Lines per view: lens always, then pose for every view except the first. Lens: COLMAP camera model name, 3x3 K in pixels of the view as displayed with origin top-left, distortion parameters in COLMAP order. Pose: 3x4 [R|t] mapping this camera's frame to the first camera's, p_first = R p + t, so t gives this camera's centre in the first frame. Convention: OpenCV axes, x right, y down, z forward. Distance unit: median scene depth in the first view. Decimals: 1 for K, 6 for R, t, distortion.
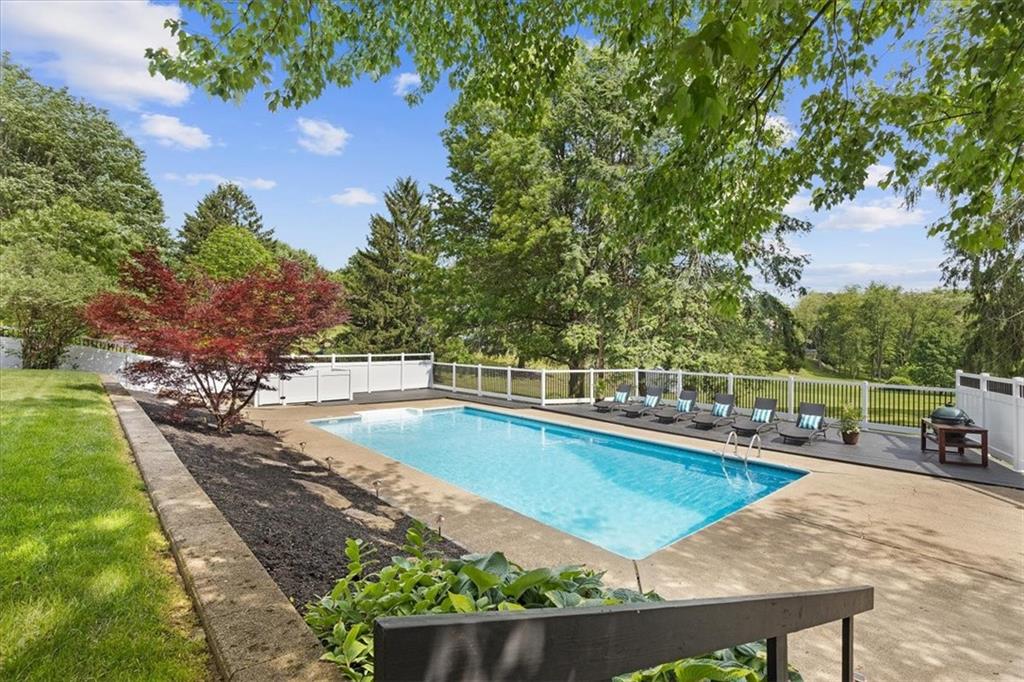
lens RADIAL K [[467.5, 0, 515.0], [0, 467.5, 346.4], [0, 0, 1]] dist [0.012544, -0.001089]
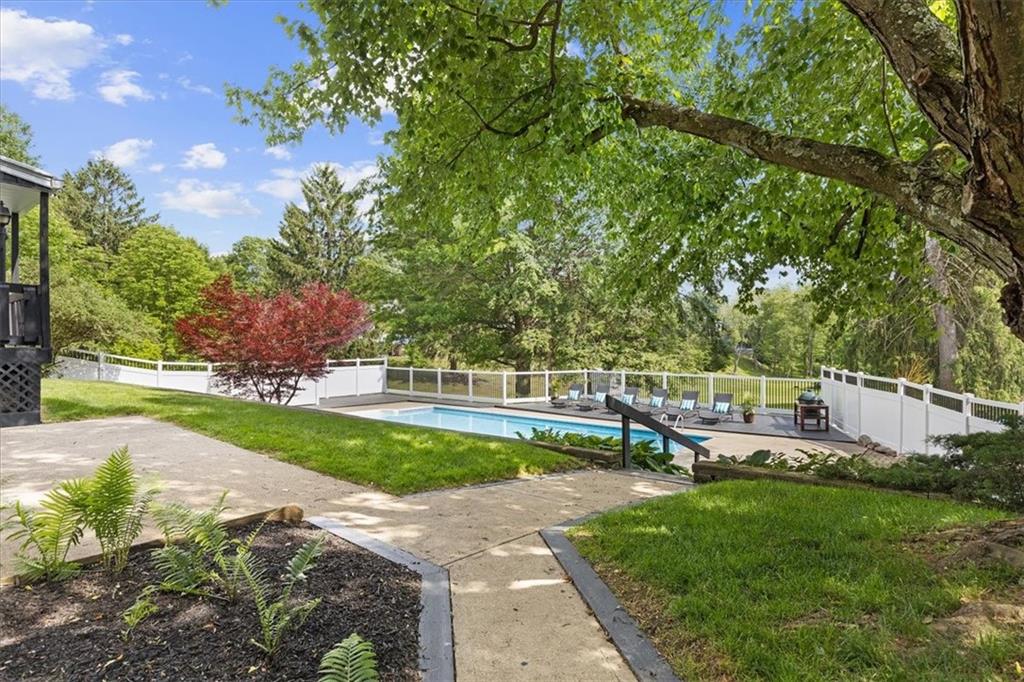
lens RADIAL K [[594.3, 0, 508.4], [0, 594.3, 347.1], [0, 0, 1]] dist [-0.044295, 0.001208]
pose [[0.987131, -0.010253, 0.159583, -0.136015], [0.010131, 0.999947, 0.001575, -0.008563], [-0.159591, 0.000062, 0.987183, -0.335485]]
